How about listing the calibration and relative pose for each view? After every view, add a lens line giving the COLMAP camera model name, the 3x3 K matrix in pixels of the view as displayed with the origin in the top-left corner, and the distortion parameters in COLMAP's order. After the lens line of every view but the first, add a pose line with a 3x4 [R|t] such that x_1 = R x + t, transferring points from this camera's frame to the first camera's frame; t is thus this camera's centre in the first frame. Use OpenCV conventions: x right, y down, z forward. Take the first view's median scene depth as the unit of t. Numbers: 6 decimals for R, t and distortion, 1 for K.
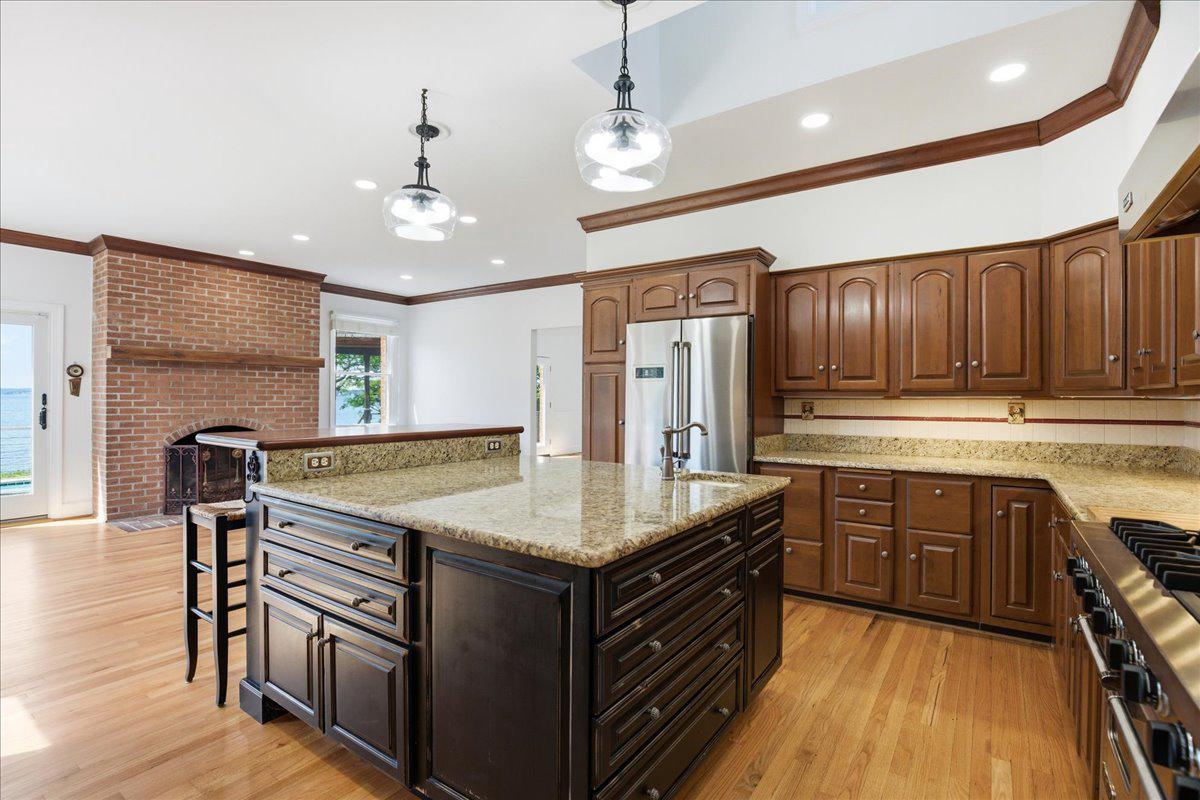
lens RADIAL K [[554.1, 0, 598.1], [0, 554.1, 394.7], [0, 0, 1]] dist [-0.004060, -0.000322]
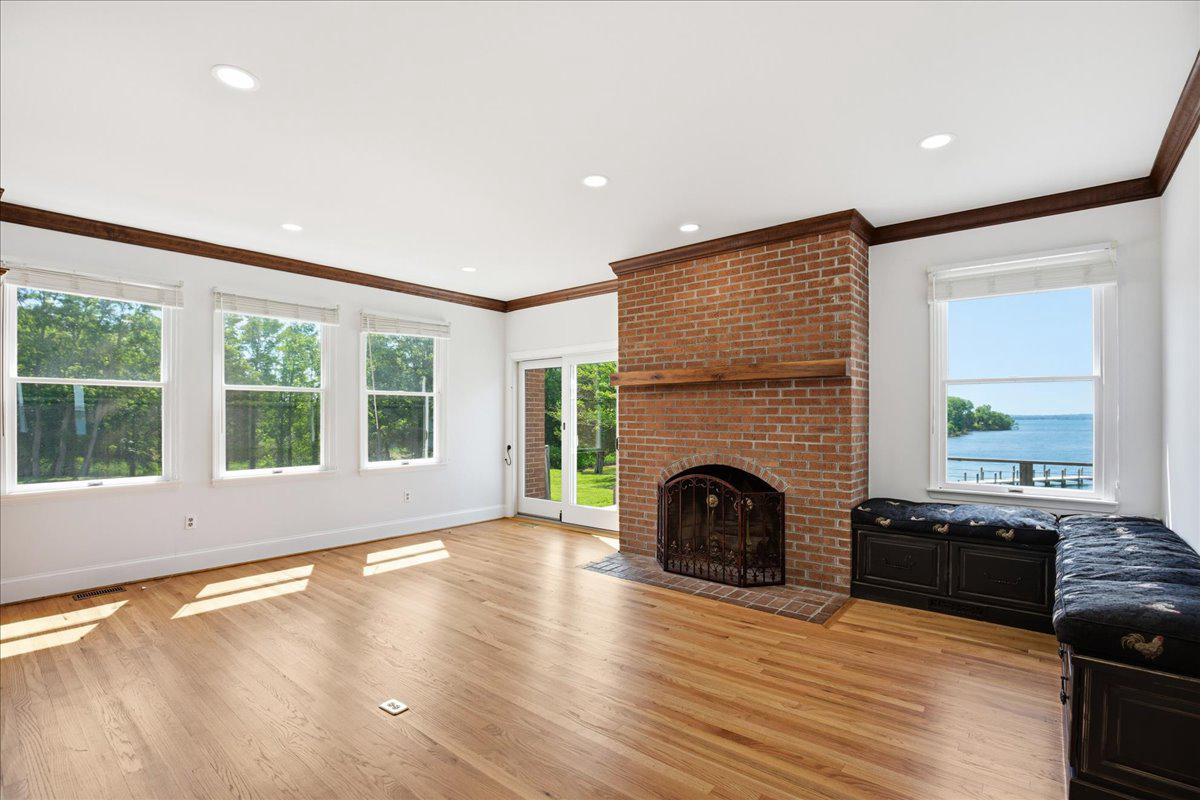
lens RADIAL K [[554.1, 0, 599.1], [0, 554.1, 409.7], [0, 0, 1]] dist [-0.004060, -0.000322]
pose [[-0.063936, -0.019275, -0.997768, 0.082522], [0.000955, 0.999812, -0.019376, -0.004097], [0.997954, -0.002192, -0.063906, 0.835061]]
